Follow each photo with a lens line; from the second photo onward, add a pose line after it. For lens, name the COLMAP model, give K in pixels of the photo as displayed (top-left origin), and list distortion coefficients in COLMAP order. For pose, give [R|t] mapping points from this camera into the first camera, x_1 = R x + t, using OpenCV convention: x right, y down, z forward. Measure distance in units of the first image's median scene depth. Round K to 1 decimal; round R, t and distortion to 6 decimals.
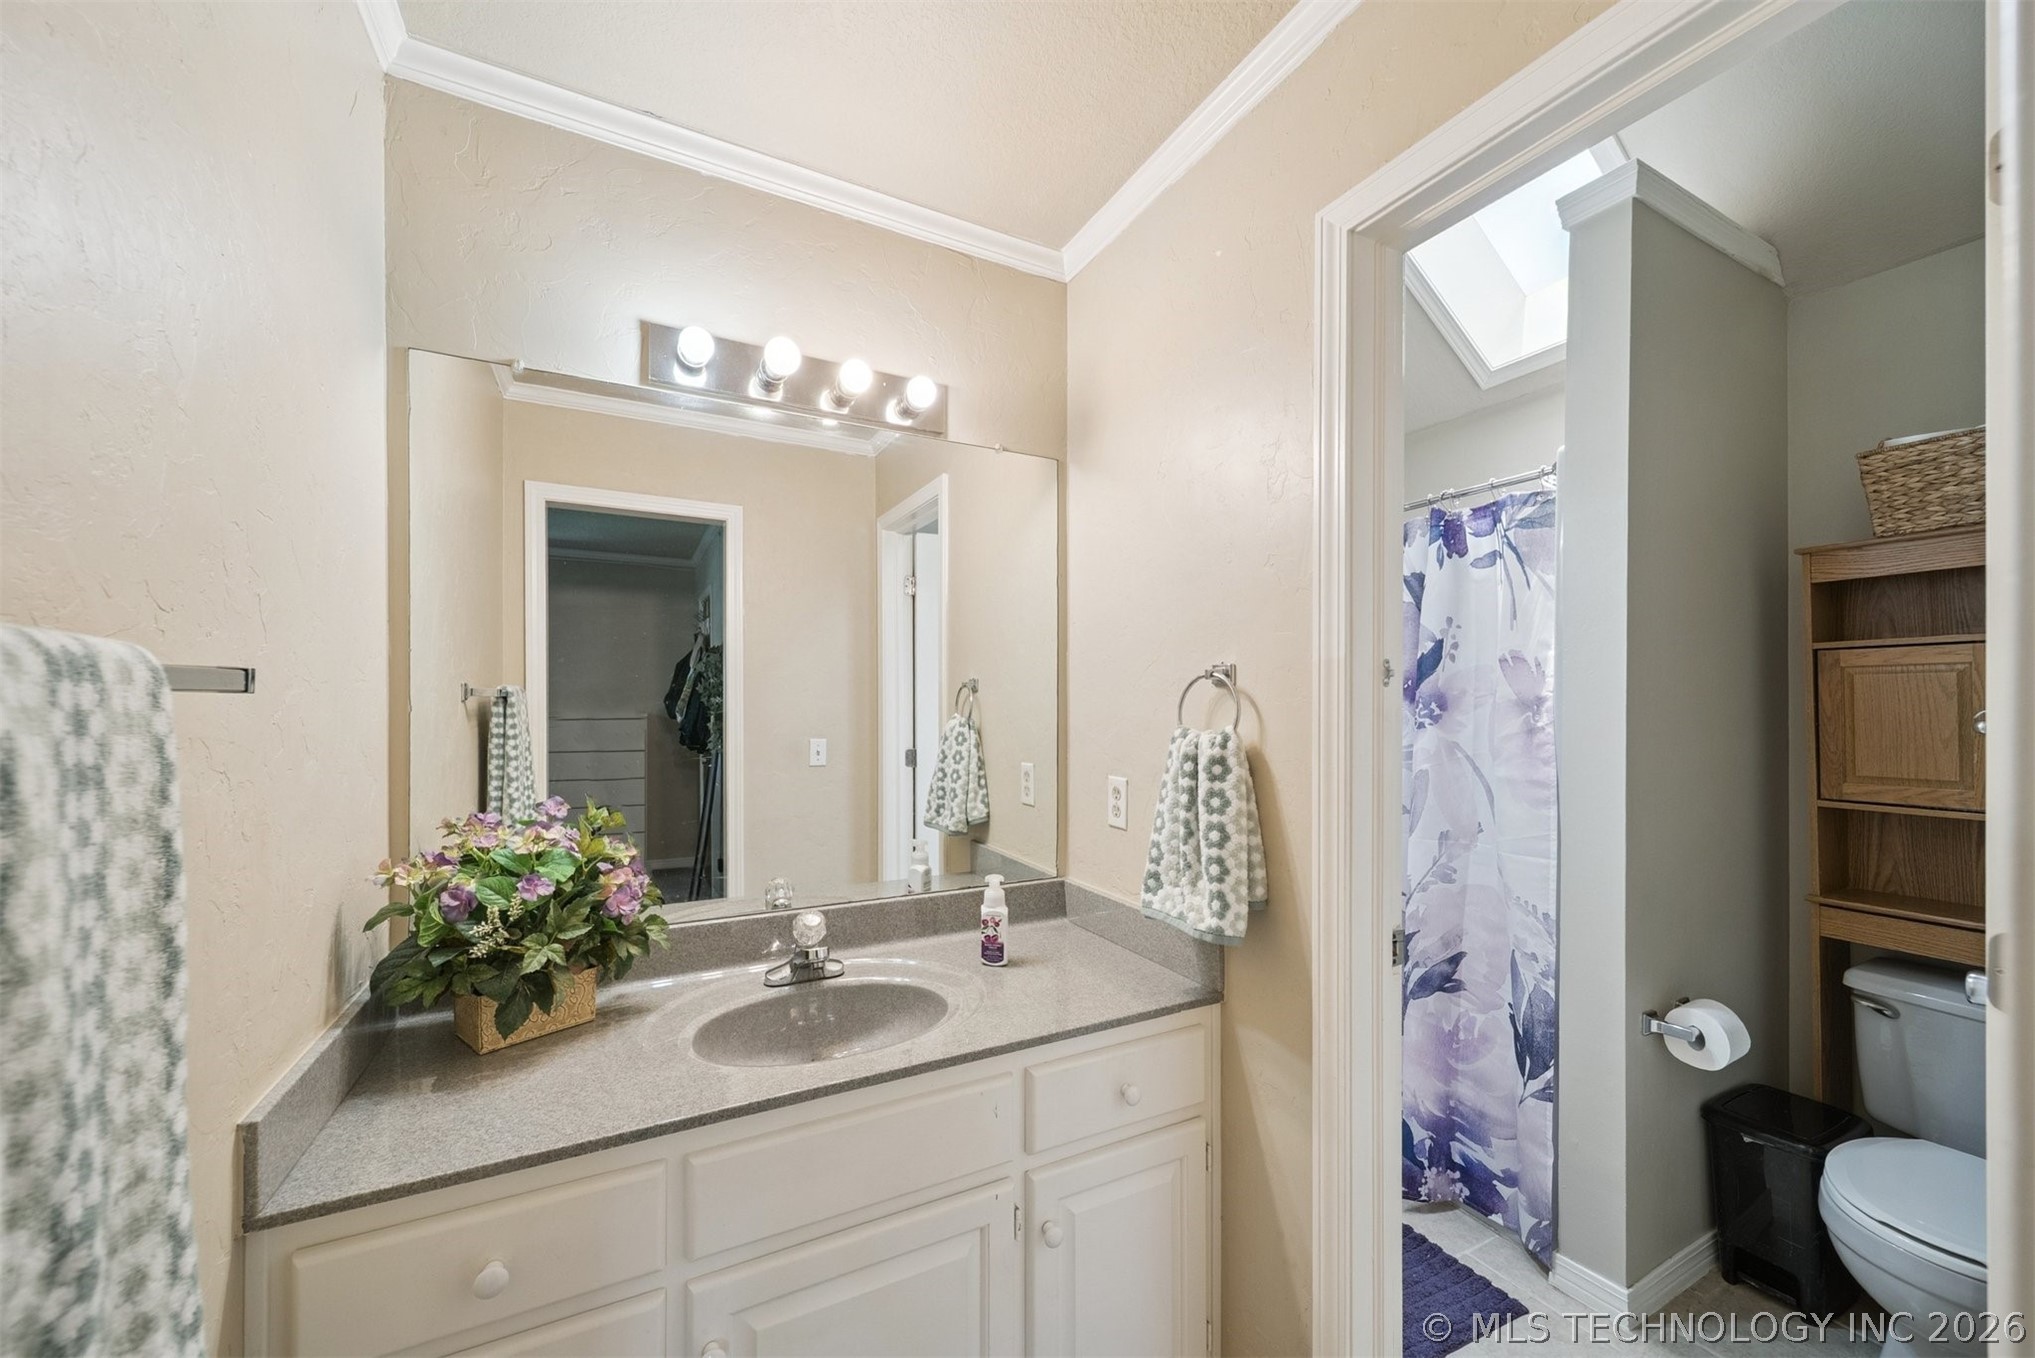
lens RADIAL K [[742.2, 0, 1002.4], [0, 742.2, 720.9], [0, 0, 1]] dist [0.003590, -0.001170]
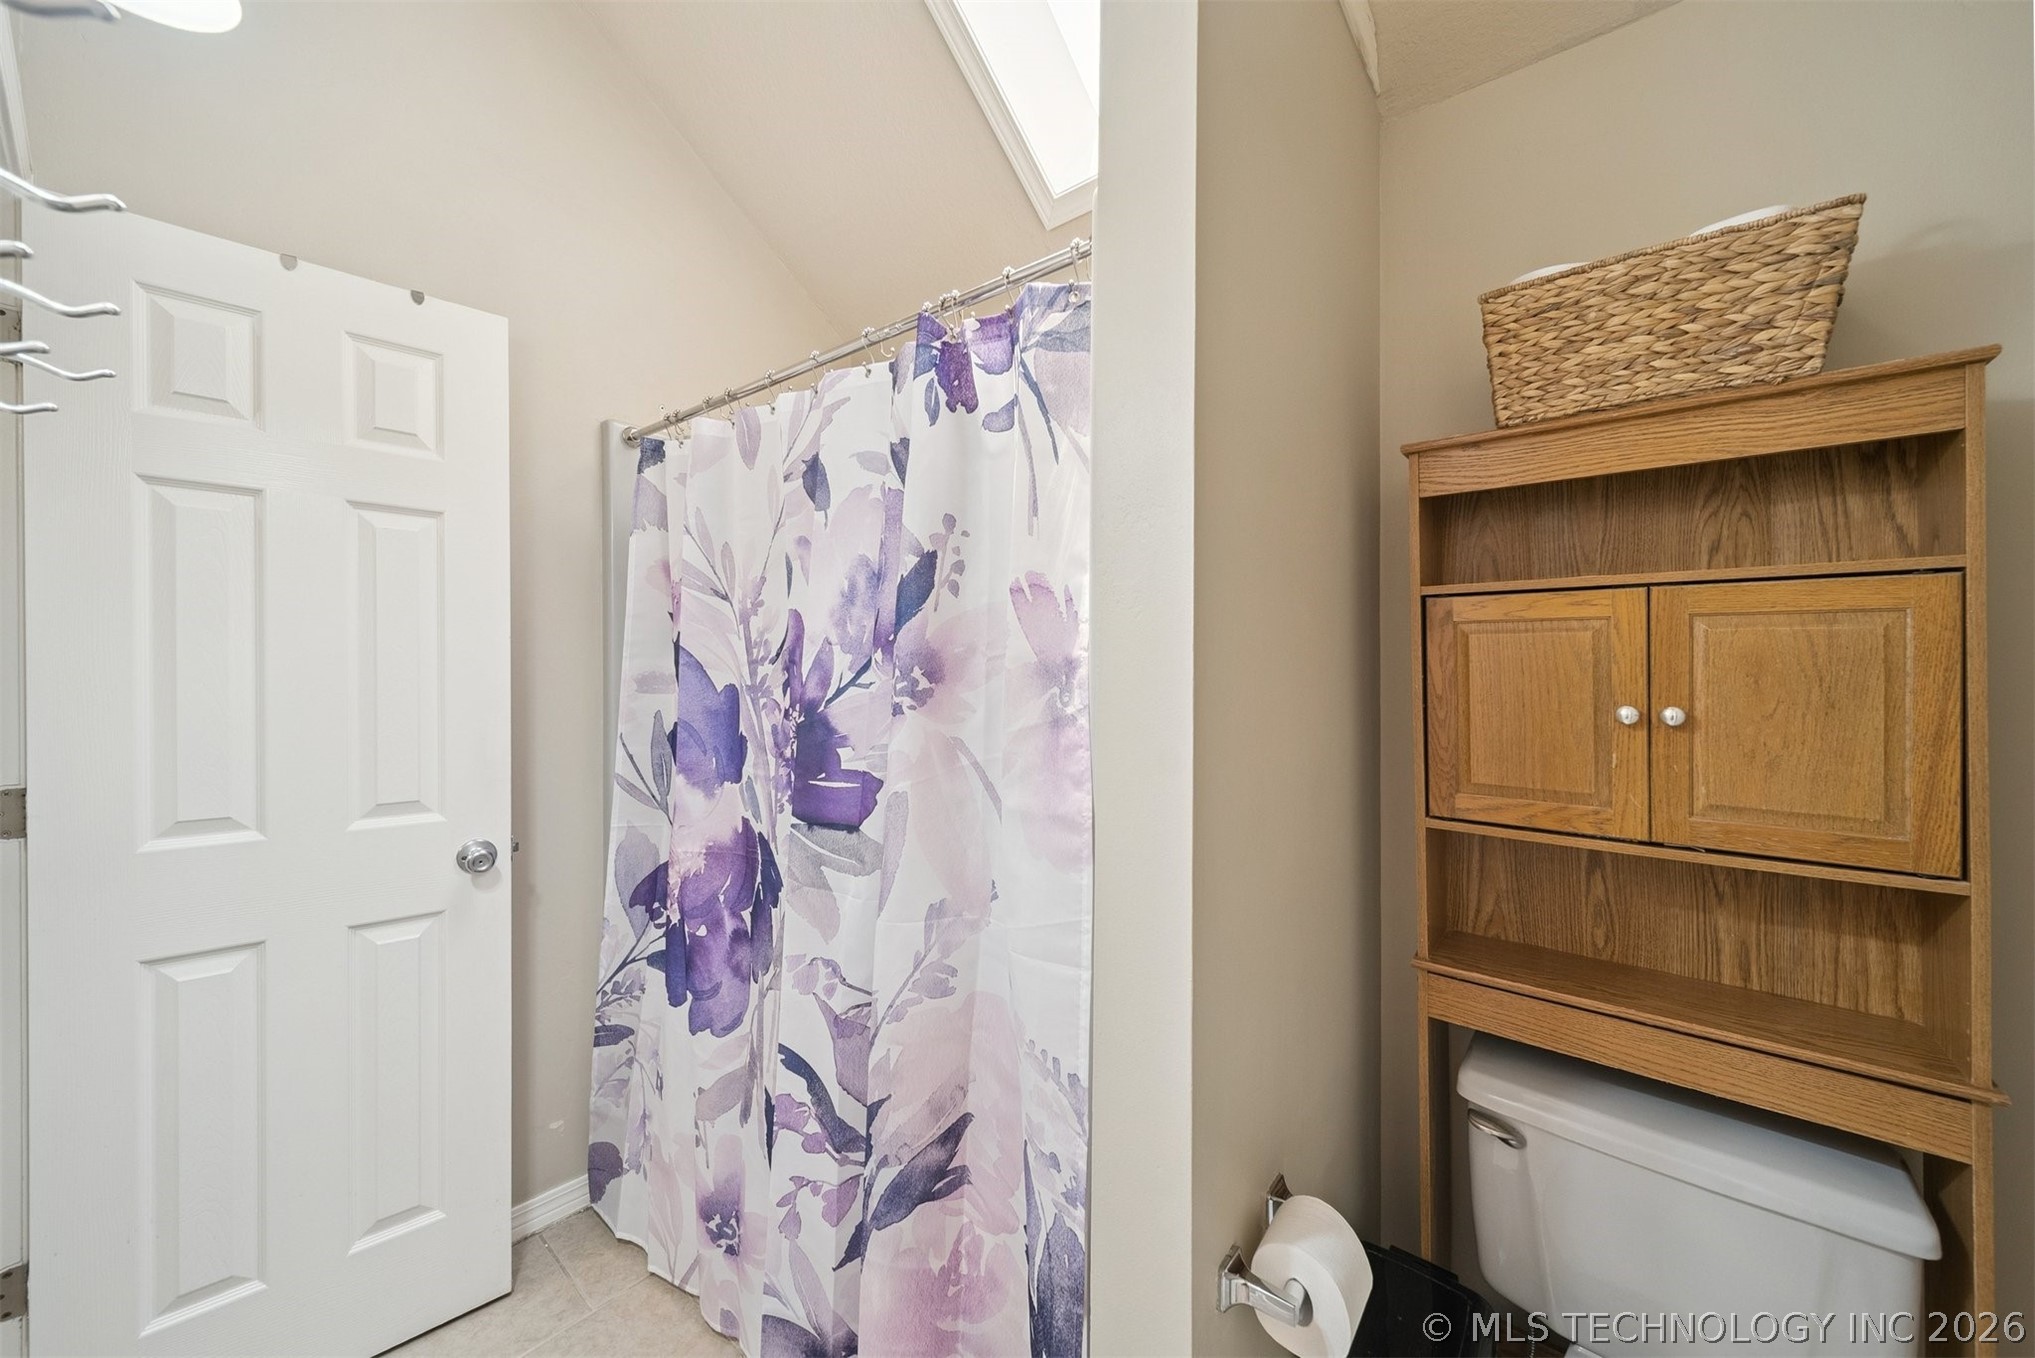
lens RADIAL K [[742.2, 0, 1004.7], [0, 742.2, 674.8], [0, 0, 1]] dist [0.003590, -0.001170]
pose [[0.913549, 0.009102, 0.406626, 0.458045], [-0.004116, 0.999905, -0.013133, -0.013475], [-0.406707, 0.010324, 0.913500, 0.524551]]
